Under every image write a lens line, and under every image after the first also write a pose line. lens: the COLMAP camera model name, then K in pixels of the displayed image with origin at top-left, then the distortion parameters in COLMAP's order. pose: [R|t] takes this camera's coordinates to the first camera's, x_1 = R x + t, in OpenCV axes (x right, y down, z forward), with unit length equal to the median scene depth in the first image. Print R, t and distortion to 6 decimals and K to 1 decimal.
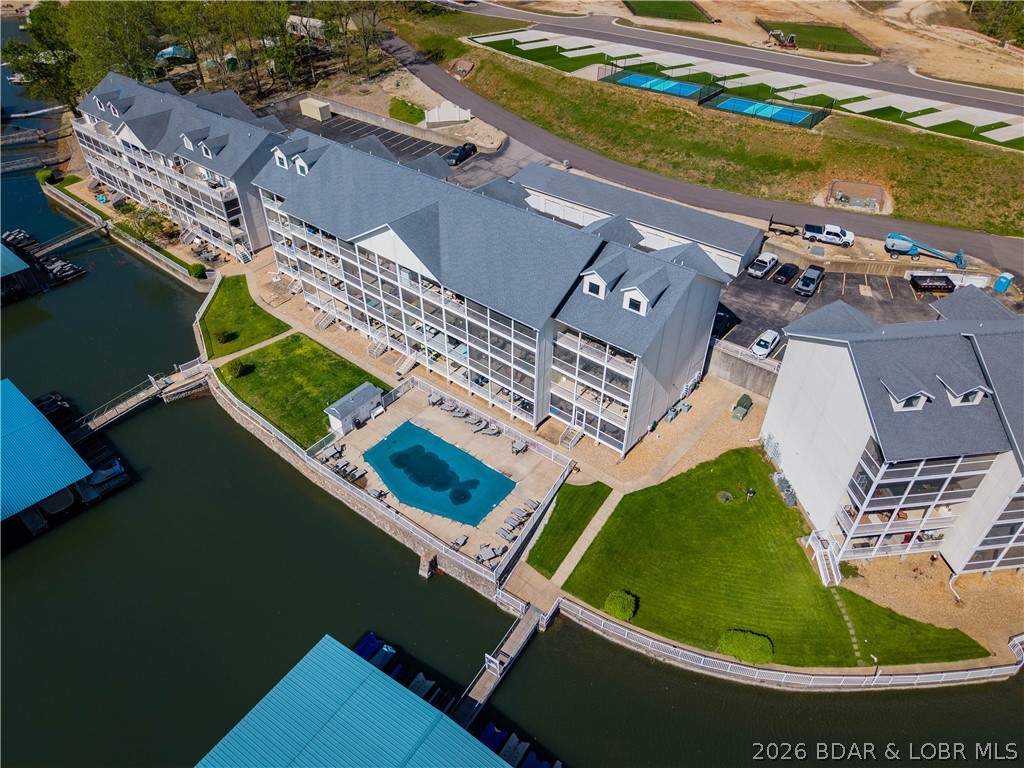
lens RADIAL K [[688.6, 0, 512.0], [0, 688.6, 384.0], [0, 0, 1]] dist [0.011831, -0.009083]
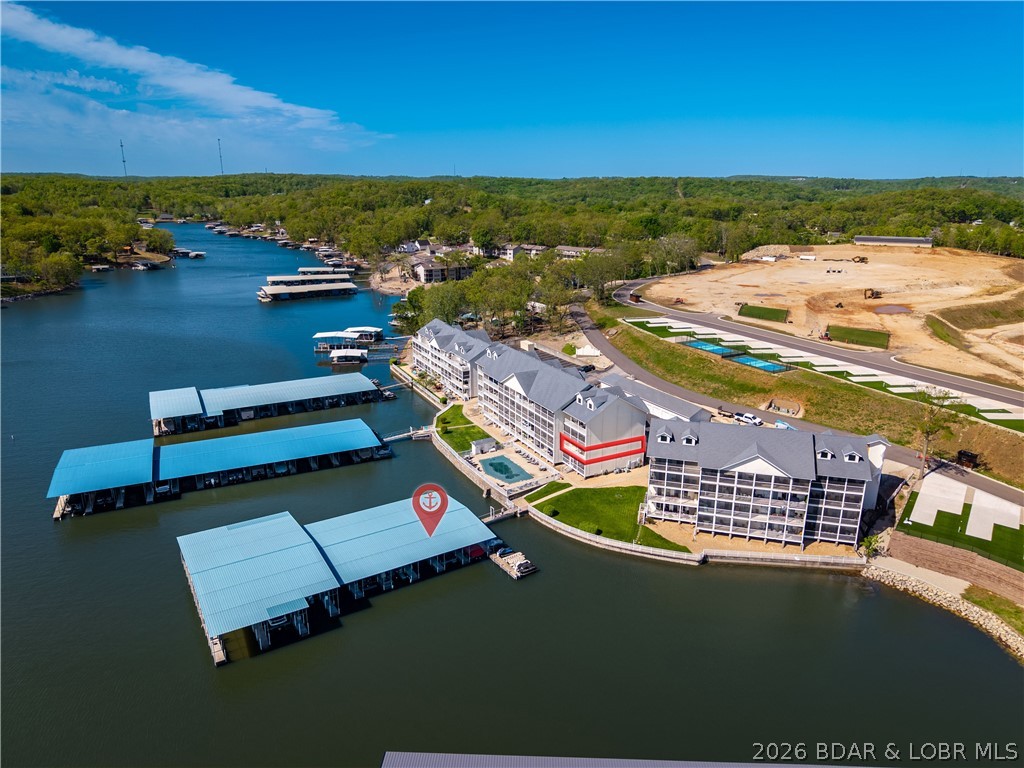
lens RADIAL K [[680.0, 0, 512.0], [0, 680.0, 384.0], [0, 0, 1]] dist [0.006424, -0.001289]
pose [[0.919704, 0.108905, -0.377206, 0.589711], [-0.243927, 0.911330, -0.331628, 0.489124], [0.307643, 0.397011, 0.864718, -0.866094]]
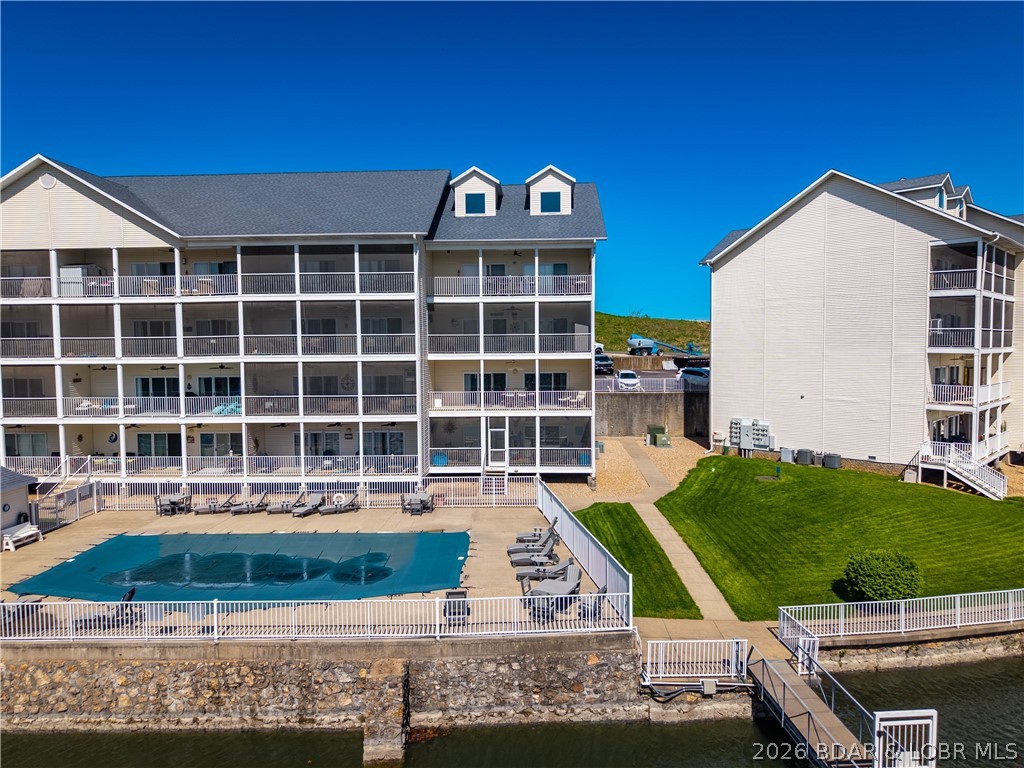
lens RADIAL K [[680.0, 0, 512.0], [0, 680.0, 384.0], [0, 0, 1]] dist [0.006424, -0.001289]
pose [[0.794118, -0.043605, 0.606197, -0.175790], [0.390490, 0.800915, -0.453931, 0.213439], [-0.465718, 0.597189, 0.653048, 0.498774]]
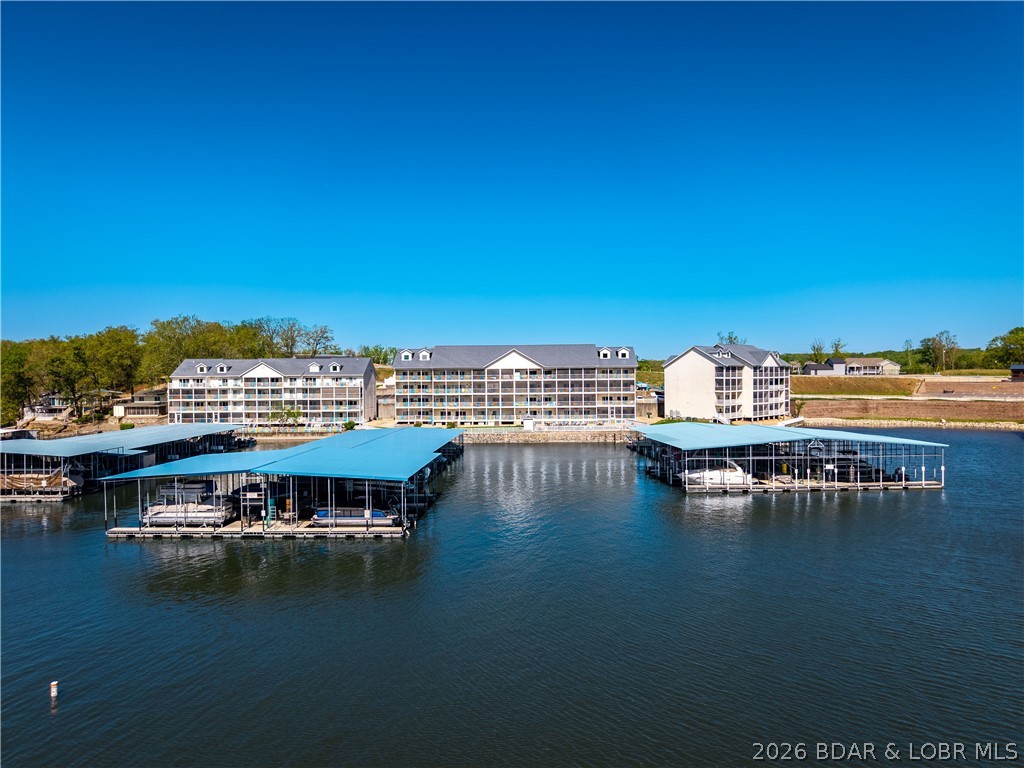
lens RADIAL K [[691.9, 0, 509.2], [0, 691.9, 384.6], [0, 0, 1]] dist [-0.003767, -0.002479]
pose [[0.783644, -0.019047, 0.620918, -1.313838], [0.398391, 0.782326, -0.478801, 0.773795], [-0.476641, 0.622578, 0.620653, -0.275722]]
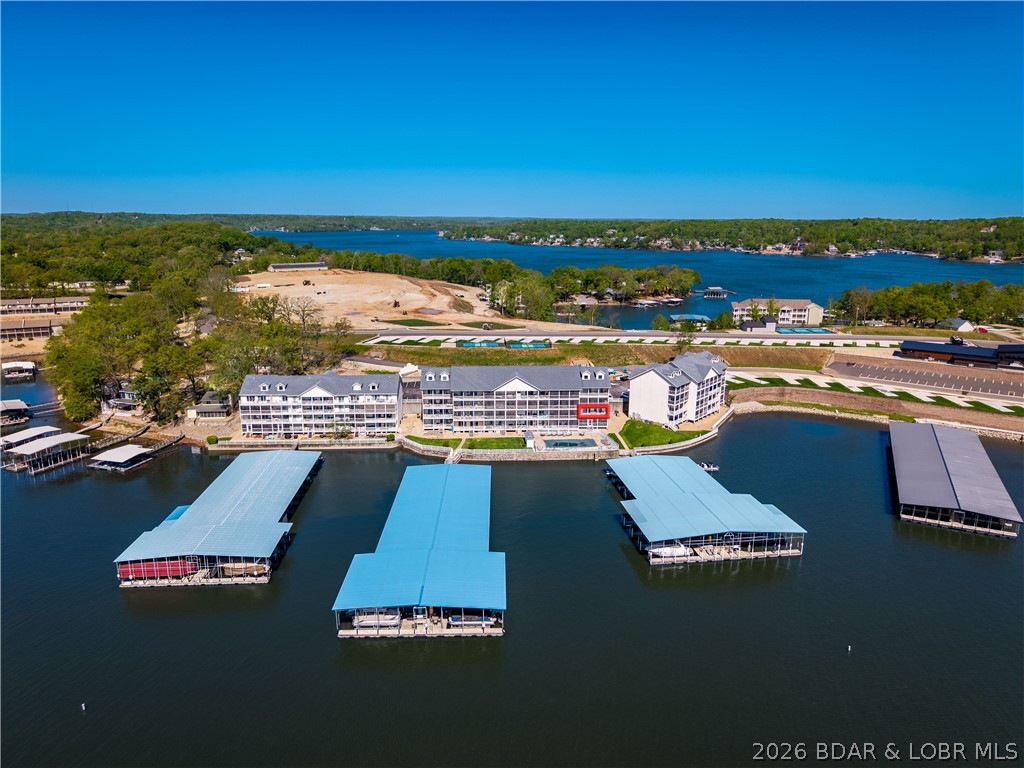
lens RADIAL K [[688.6, 0, 512.0], [0, 688.6, 384.0], [0, 0, 1]] dist [0.011831, -0.009083]
pose [[0.734191, -0.157559, 0.660408, -1.736361], [0.425392, 0.864856, -0.266583, 0.463185], [-0.529155, 0.476655, 0.701994, -0.838651]]
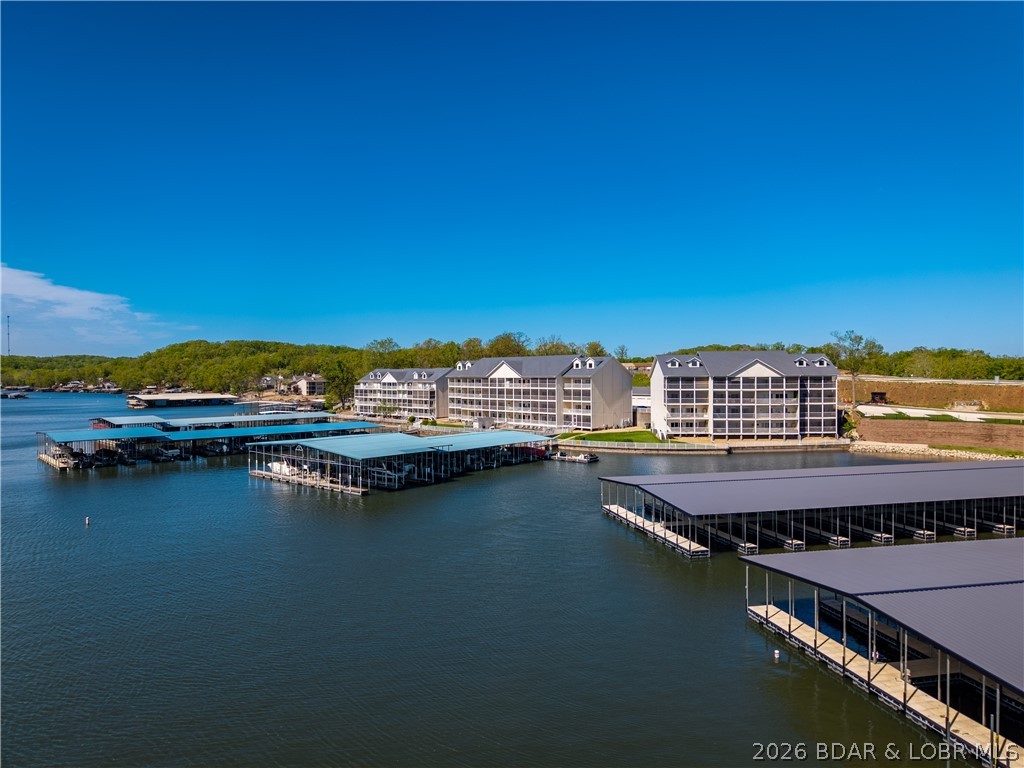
lens RADIAL K [[681.9, 0, 506.2], [0, 681.9, 379.7], [0, 0, 1]] dist [0.006969, -0.003751]
pose [[0.990217, -0.009438, -0.139215, 0.159549], [-0.078931, 0.784854, -0.614633, 1.173186], [0.115065, 0.619608, 0.776431, -0.810619]]
